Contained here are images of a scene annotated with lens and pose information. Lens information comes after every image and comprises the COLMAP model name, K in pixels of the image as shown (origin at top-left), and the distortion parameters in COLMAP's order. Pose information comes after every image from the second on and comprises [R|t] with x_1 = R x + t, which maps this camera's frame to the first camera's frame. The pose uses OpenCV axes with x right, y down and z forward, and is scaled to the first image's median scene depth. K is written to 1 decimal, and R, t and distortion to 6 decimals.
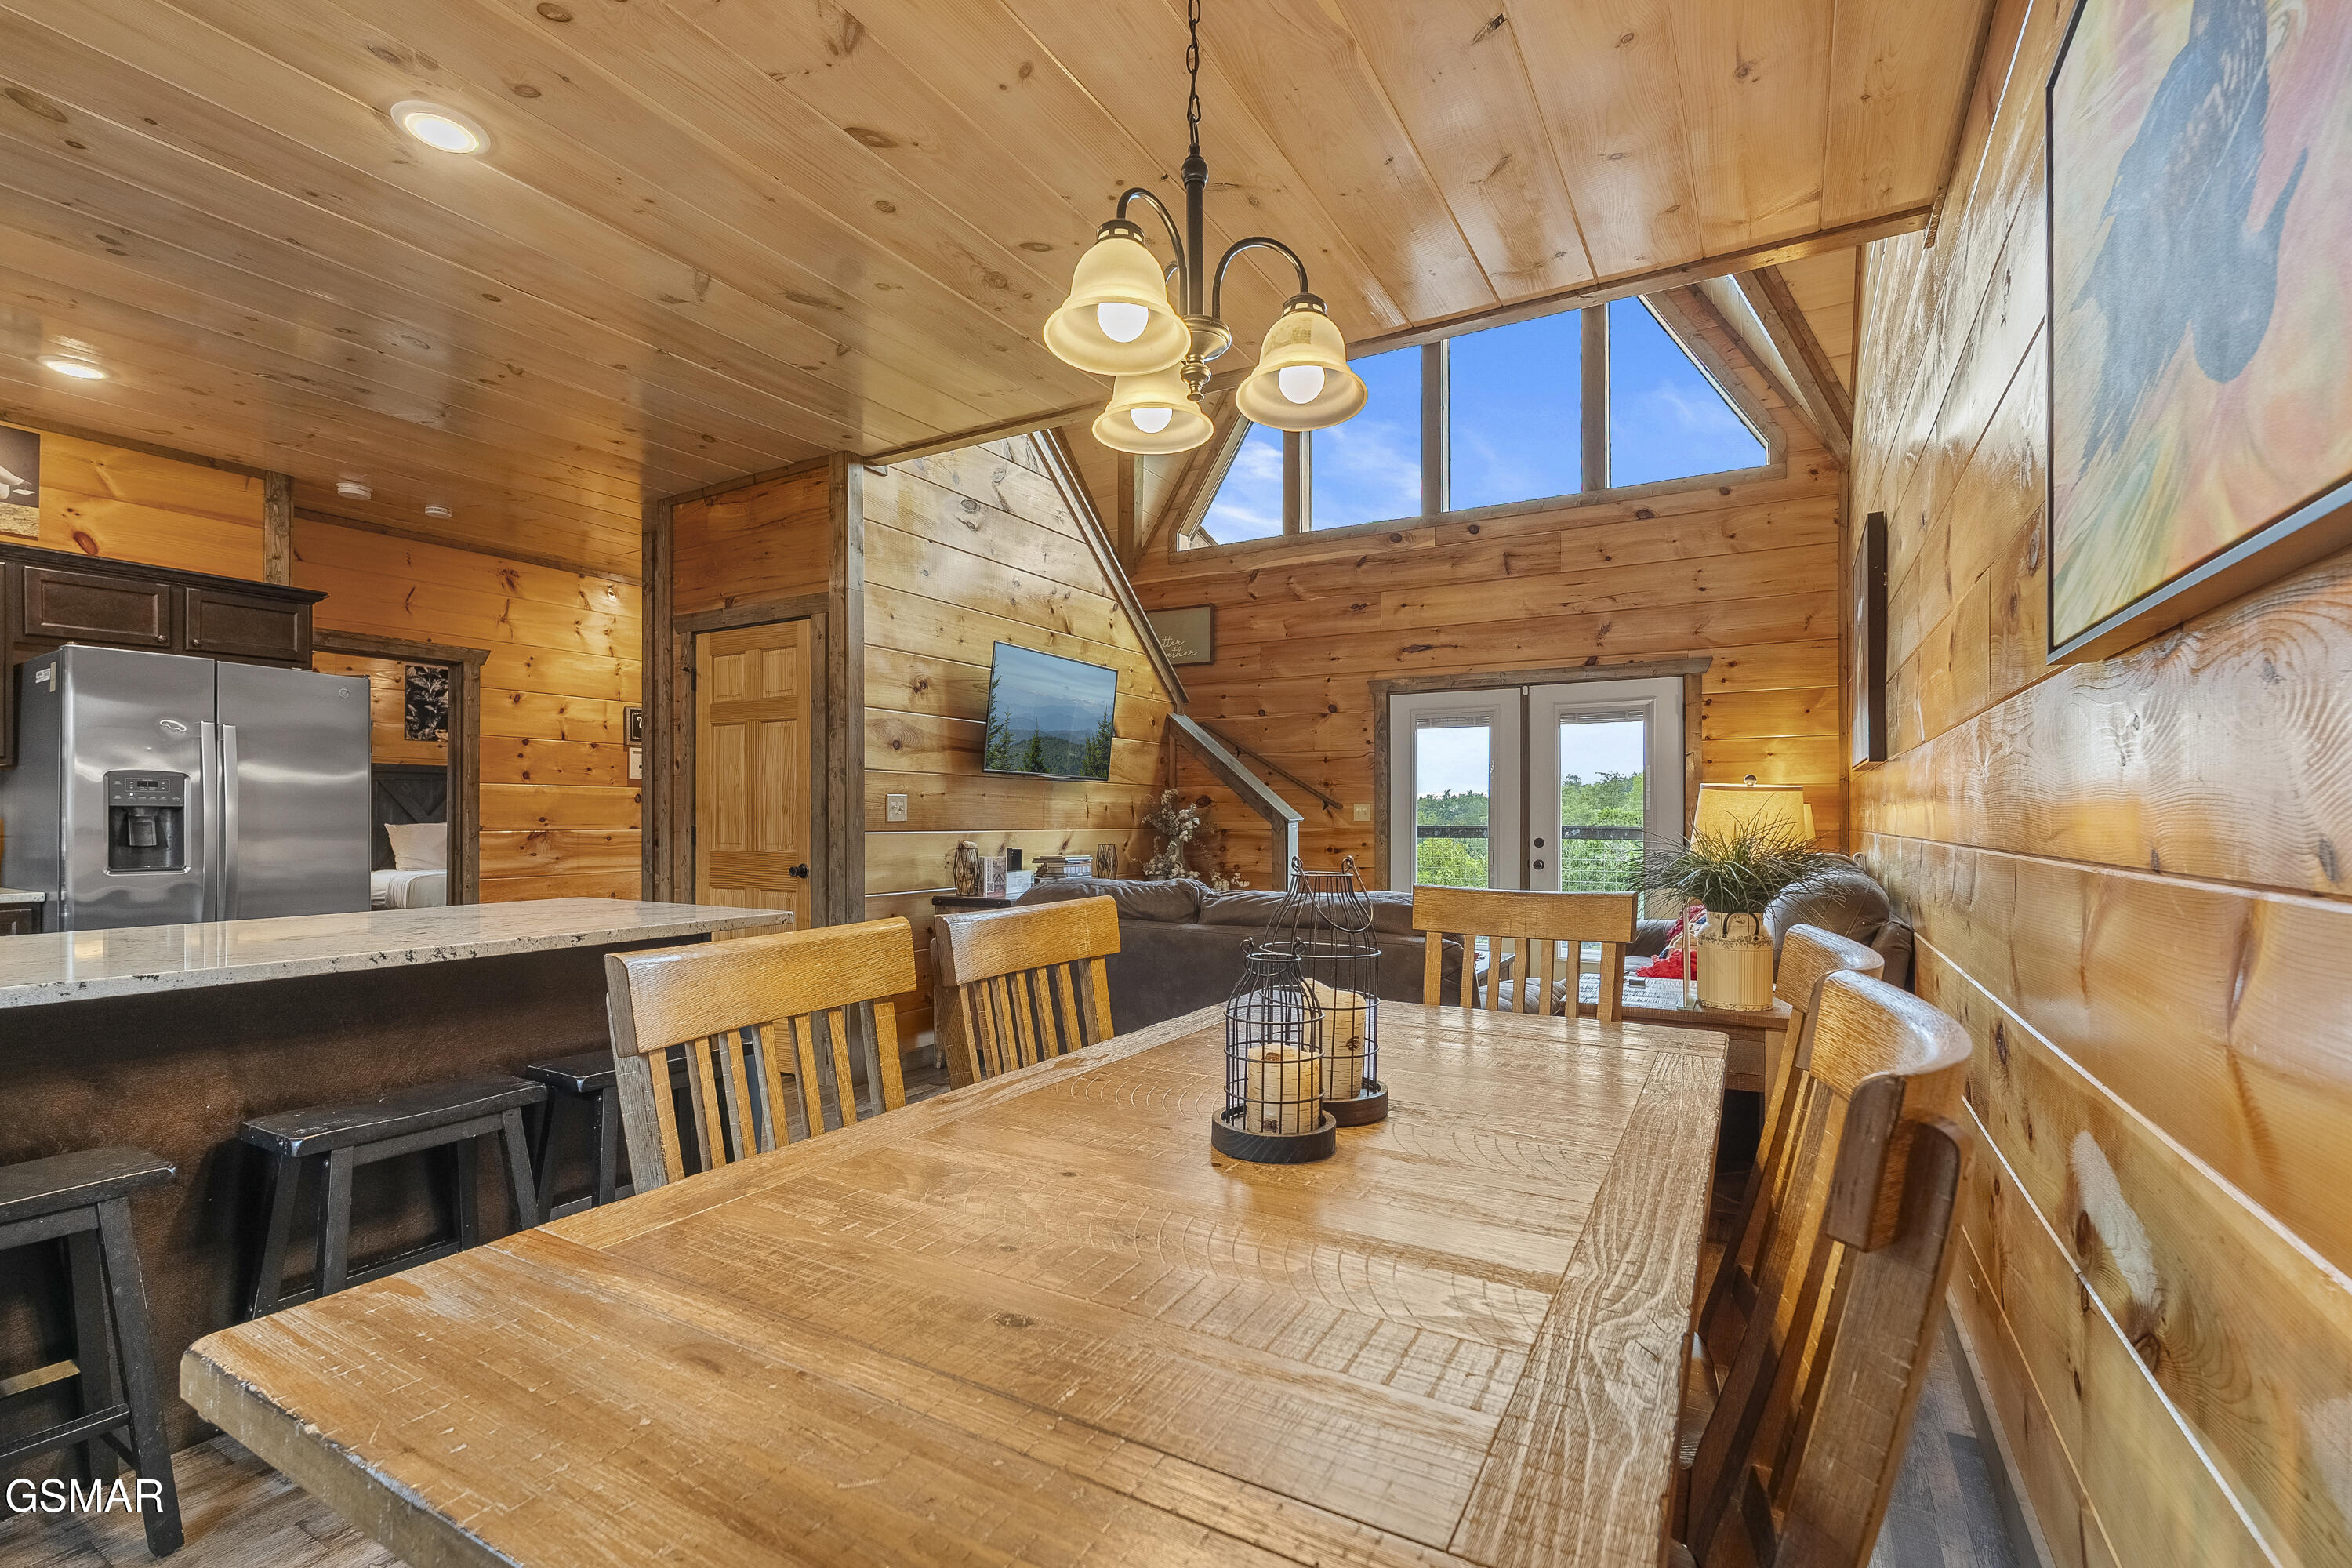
lens RADIAL K [[1038.8, 0, 1151.0], [0, 1038.8, 816.9], [0, 0, 1]] dist [-0.004298, 0.000758]
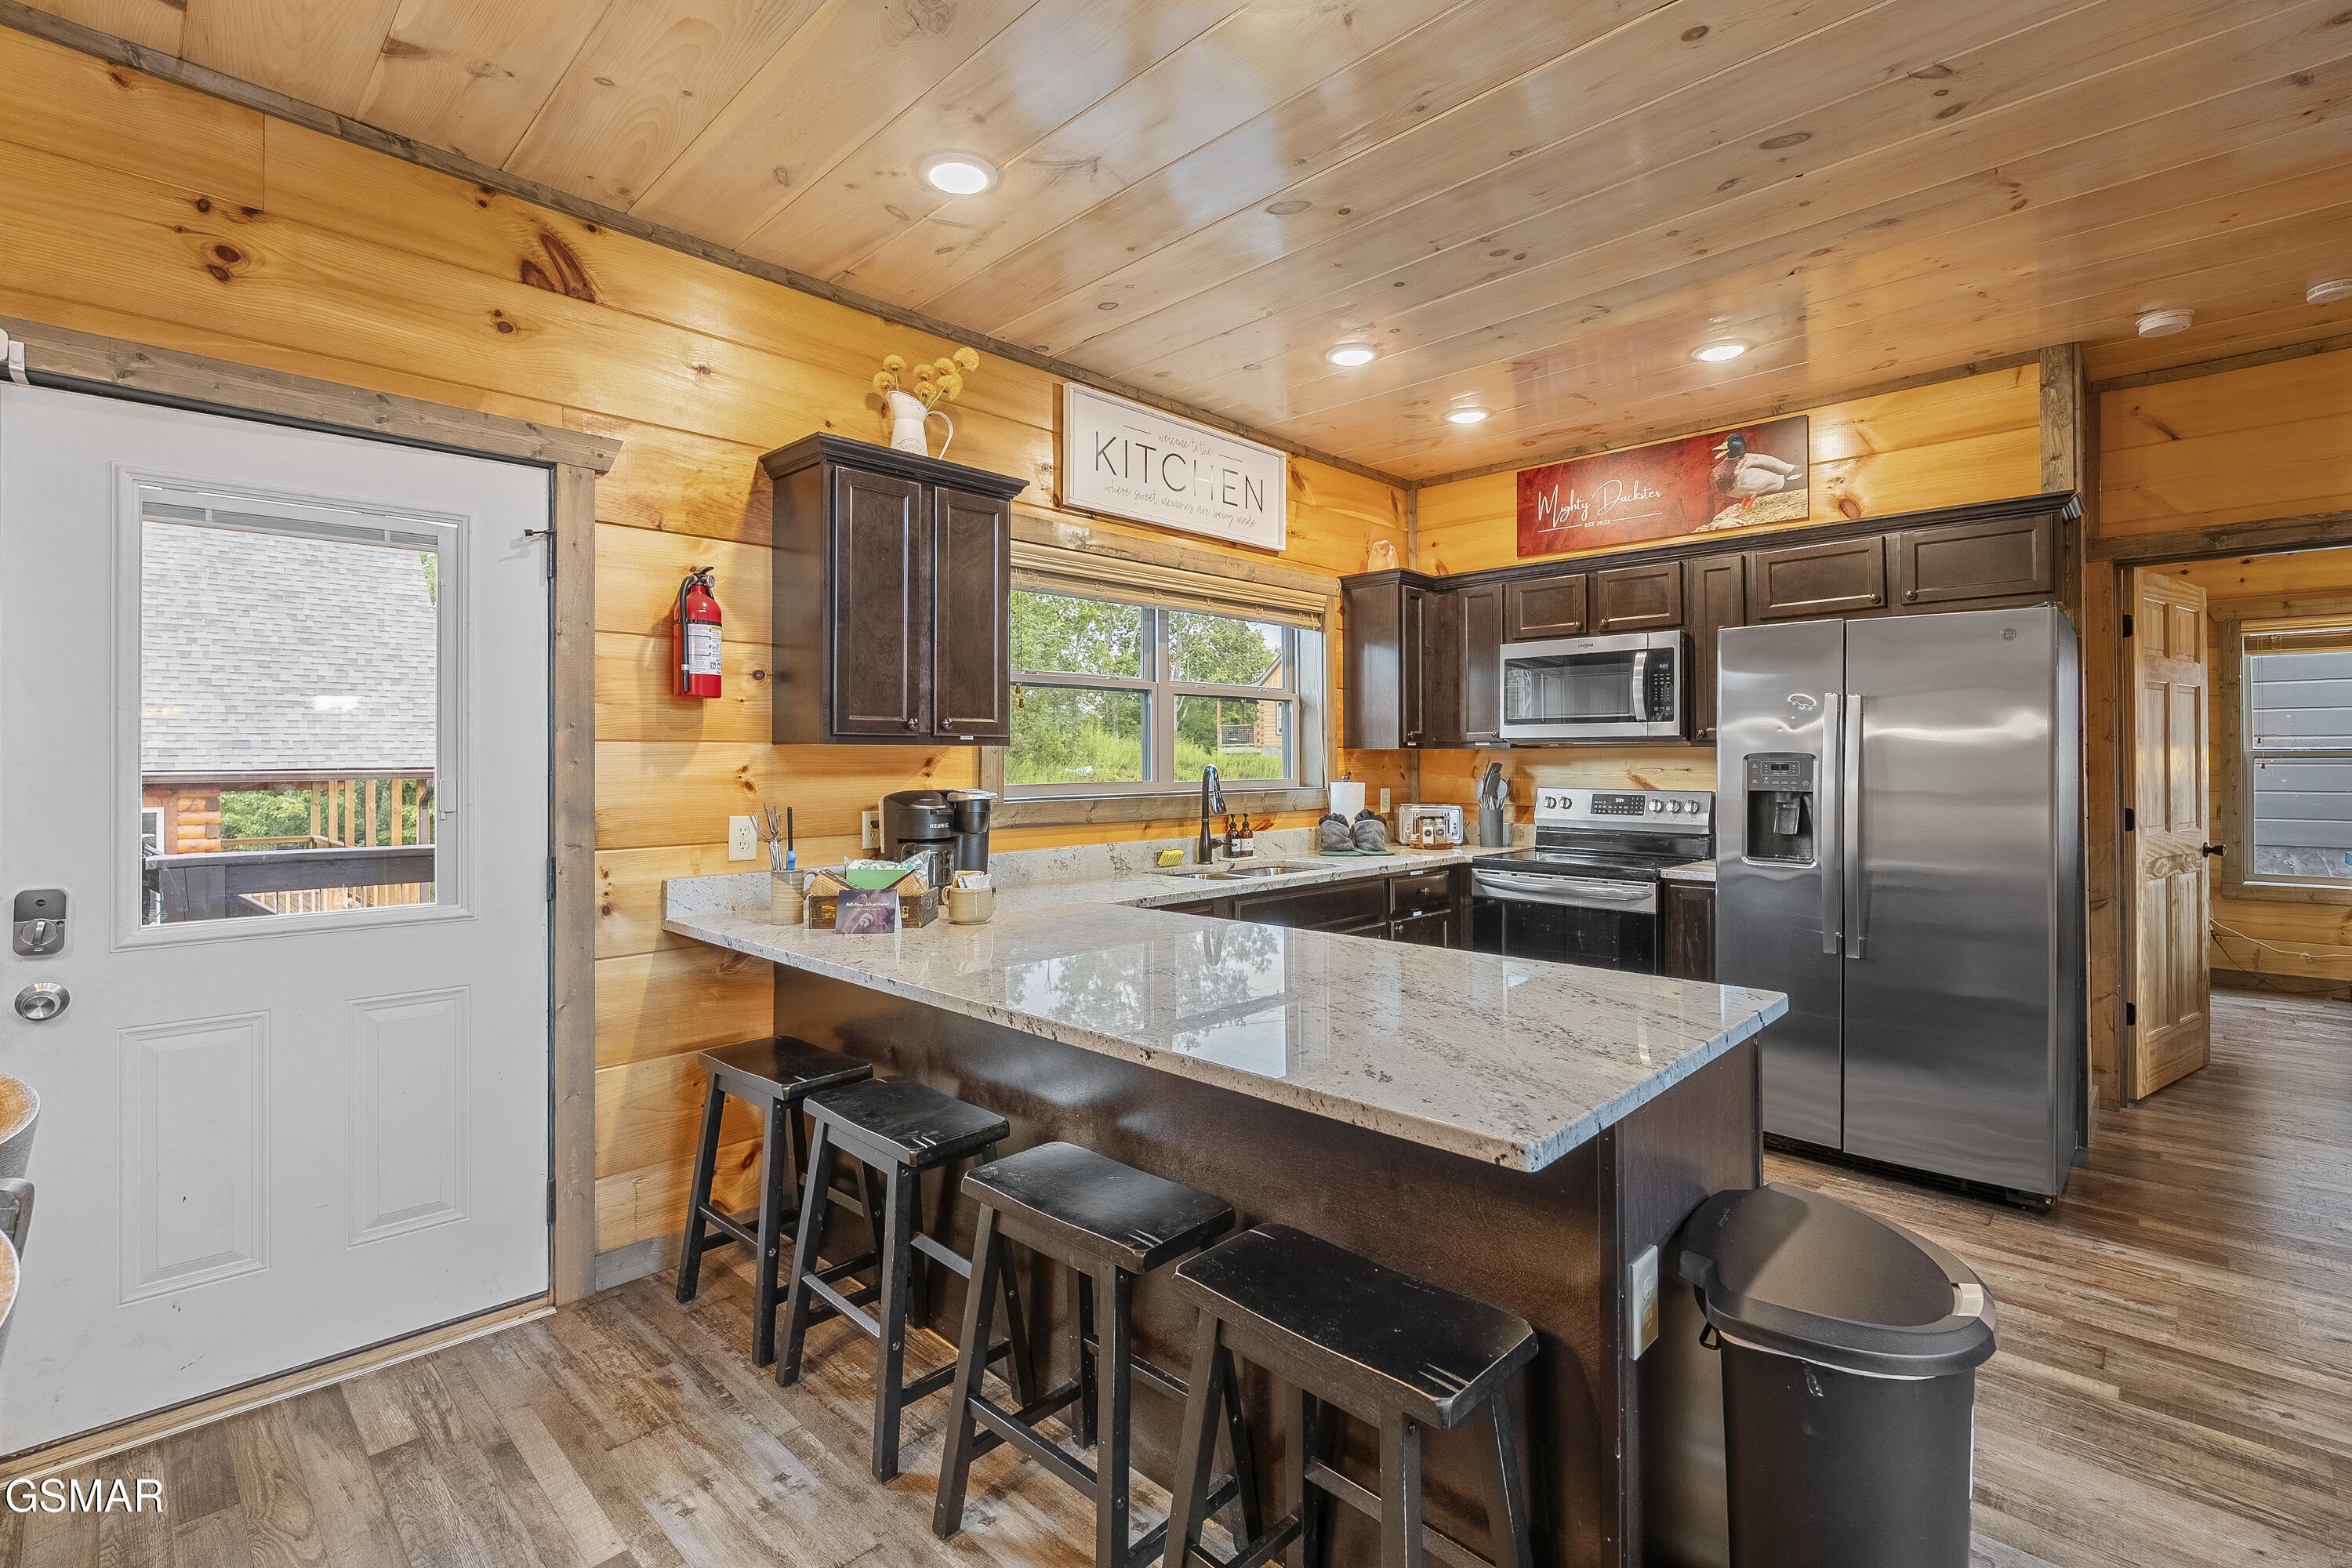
lens RADIAL K [[1038.8, 0, 1173.2], [0, 1038.8, 753.2], [0, 0, 1]] dist [-0.004298, 0.000758]
pose [[-0.239717, -0.002531, -0.970839, 0.034546], [0.006500, 0.999970, -0.004212, -0.027464], [0.970821, -0.007320, -0.239694, 0.438776]]
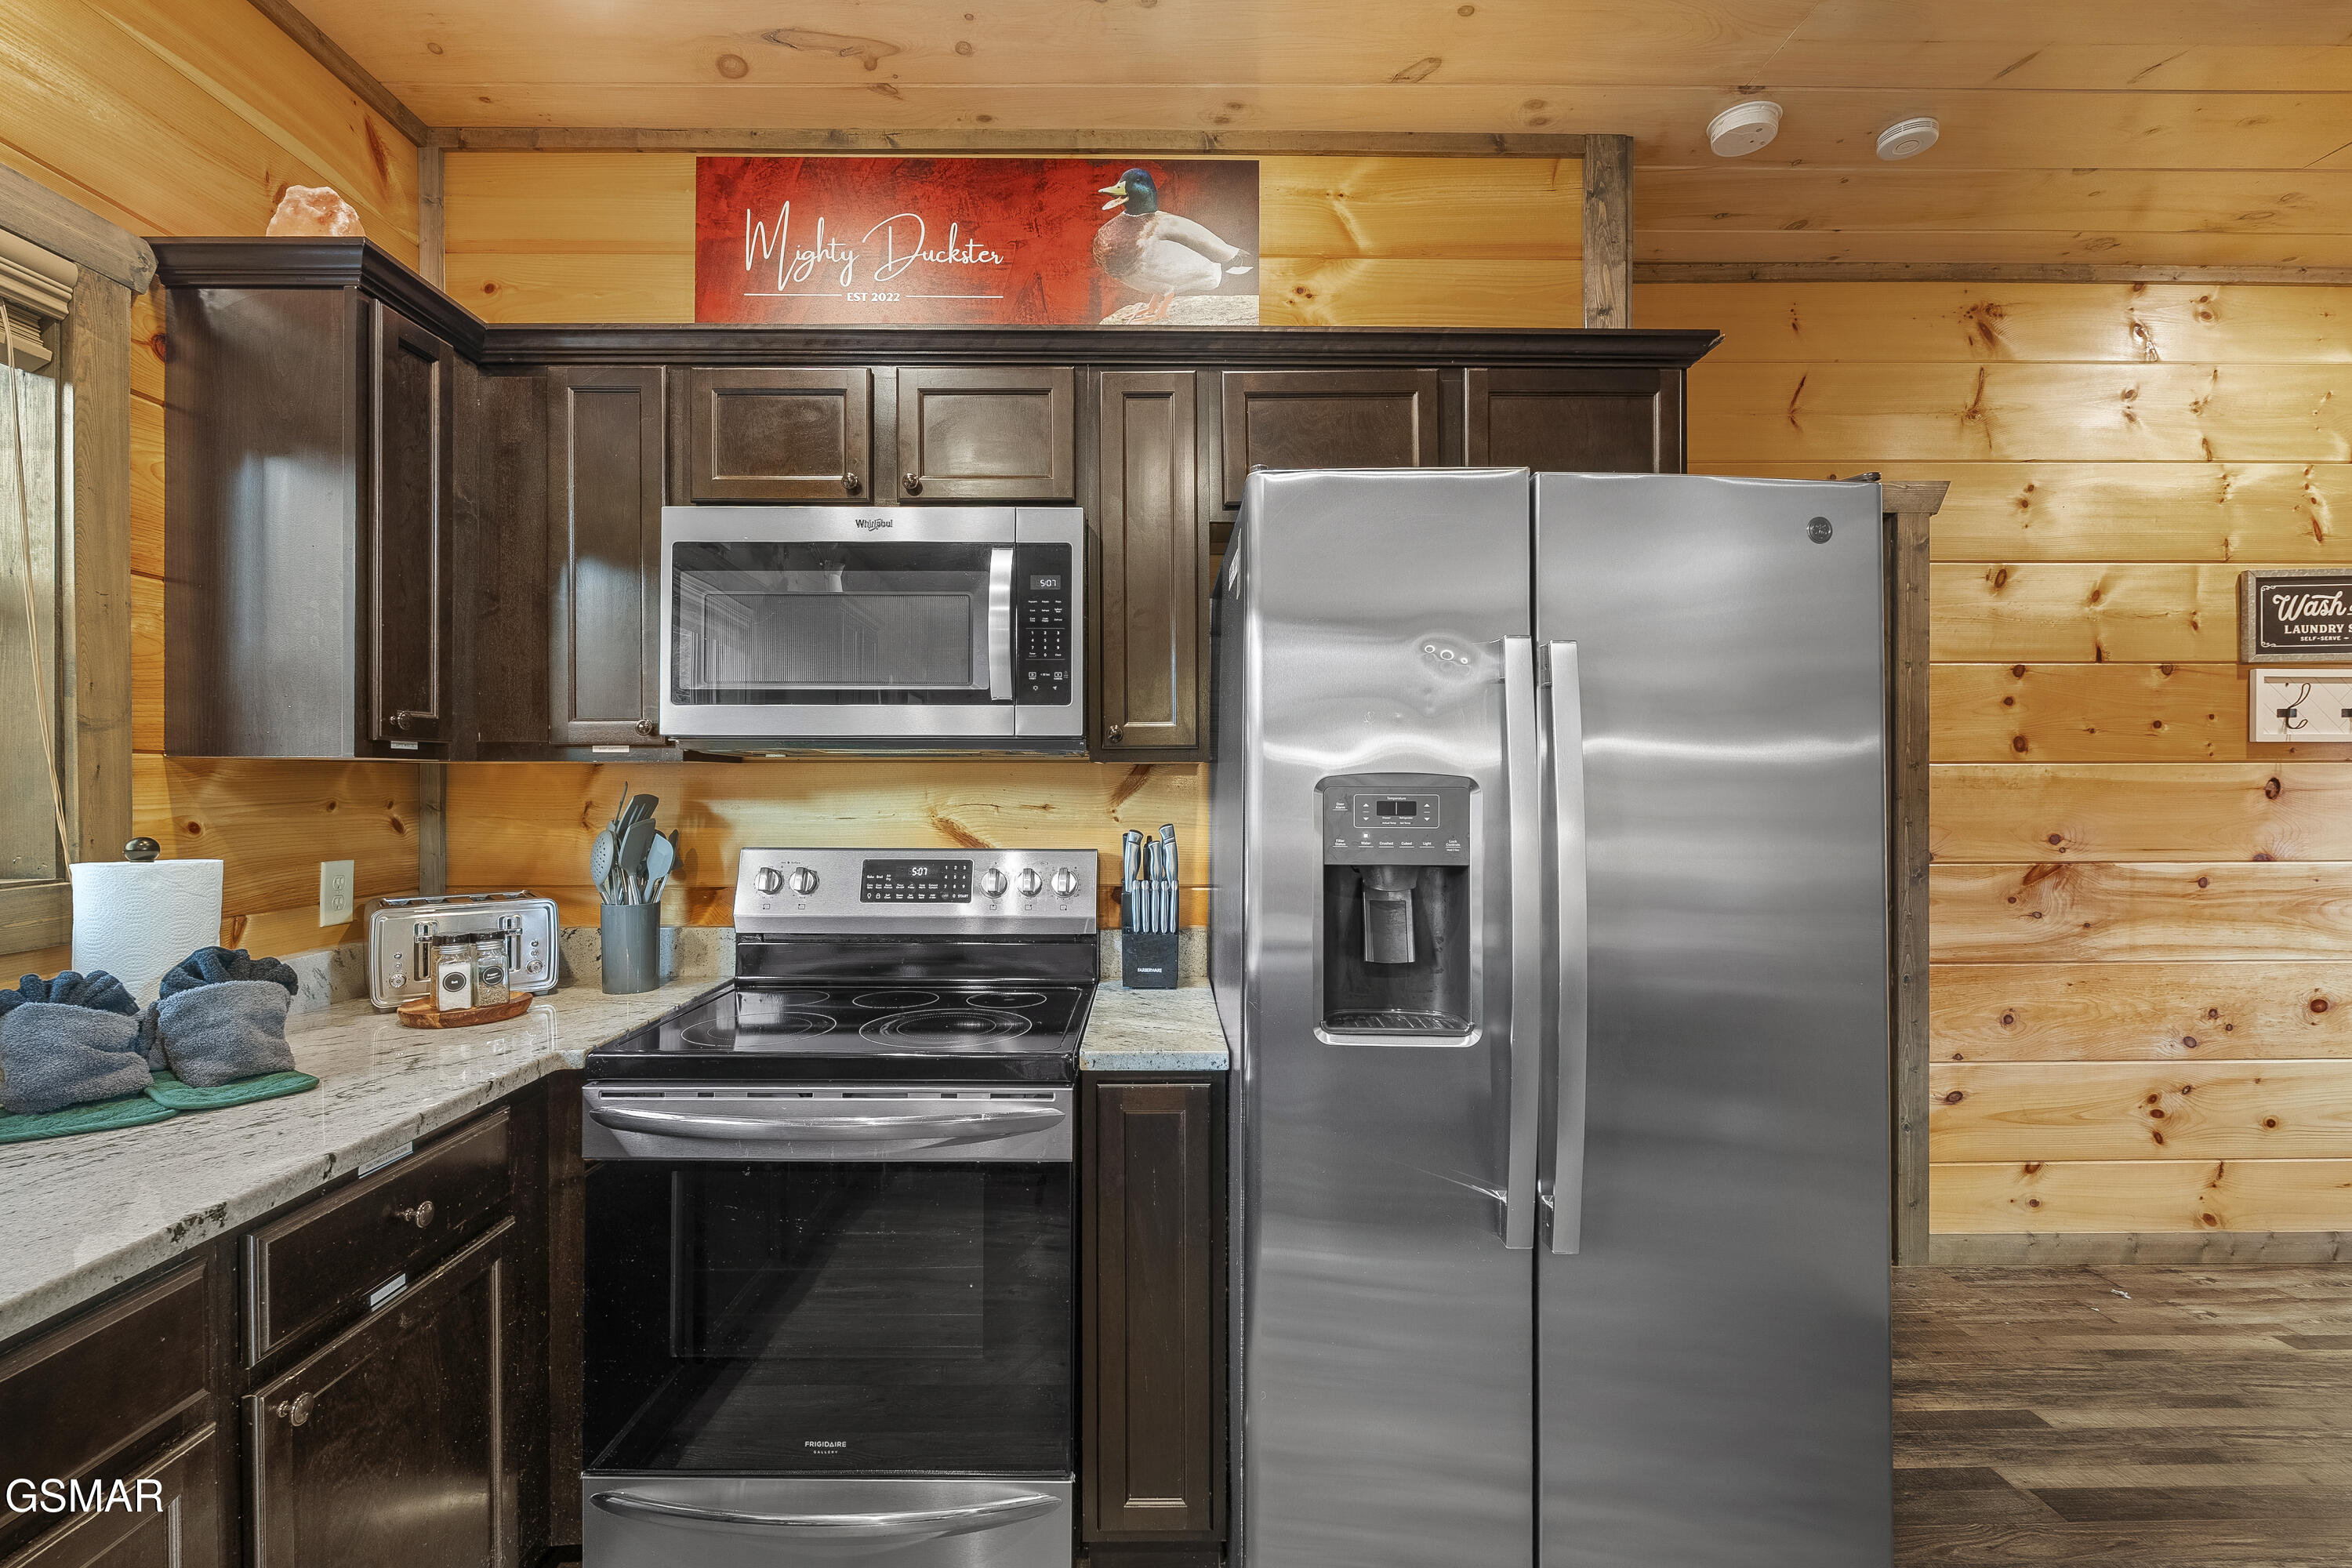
lens RADIAL K [[1038.8, 0, 1161.8], [0, 1038.8, 774.2], [0, 0, 1]] dist [-0.004298, 0.000758]
pose [[0.525724, -0.003524, -0.850648, -0.431286], [0.002659, 0.999993, -0.002499, -0.027428], [0.850651, -0.000948, 0.525730, 0.453911]]
